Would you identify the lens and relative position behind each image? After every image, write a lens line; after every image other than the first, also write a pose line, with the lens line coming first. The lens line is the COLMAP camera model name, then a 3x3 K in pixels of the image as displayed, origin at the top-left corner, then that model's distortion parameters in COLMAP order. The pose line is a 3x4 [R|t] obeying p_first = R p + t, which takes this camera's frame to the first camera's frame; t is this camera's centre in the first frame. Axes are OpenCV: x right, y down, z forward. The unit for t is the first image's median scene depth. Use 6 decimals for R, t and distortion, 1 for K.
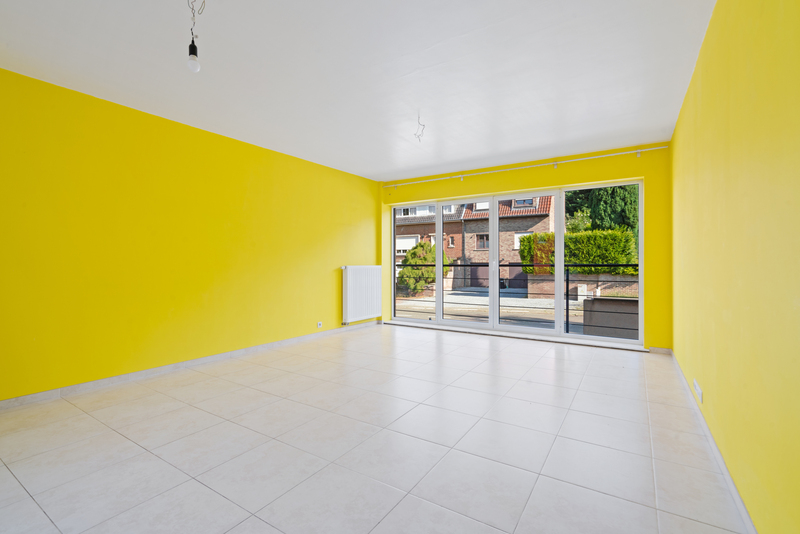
lens RADIAL K [[365.2, 0, 396.6], [0, 365.2, 264.2], [0, 0, 1]] dist [-0.005824, -0.000078]
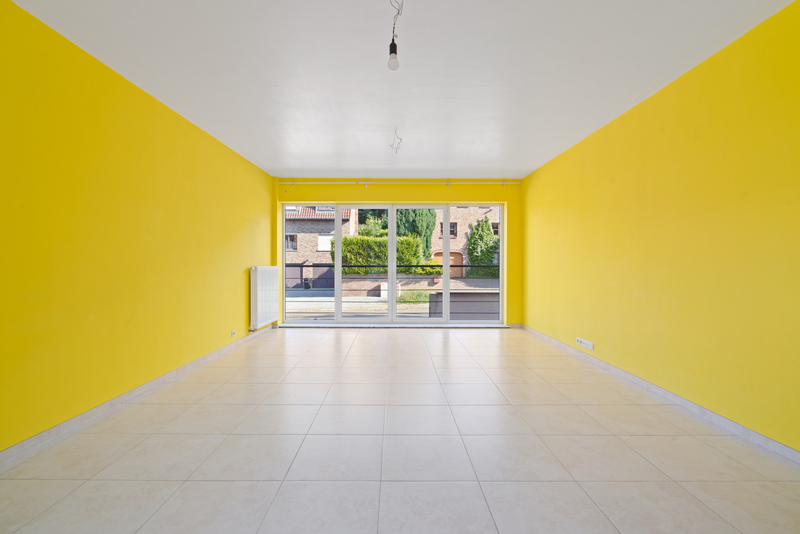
lens RADIAL K [[365.2, 0, 395.1], [0, 365.2, 267.7], [0, 0, 1]] dist [-0.005824, -0.000078]
pose [[0.837744, -0.003401, 0.546053, -0.297333], [-0.000506, 0.999975, 0.007005, 0.000629], [-0.546063, -0.006145, 0.837721, 0.043325]]
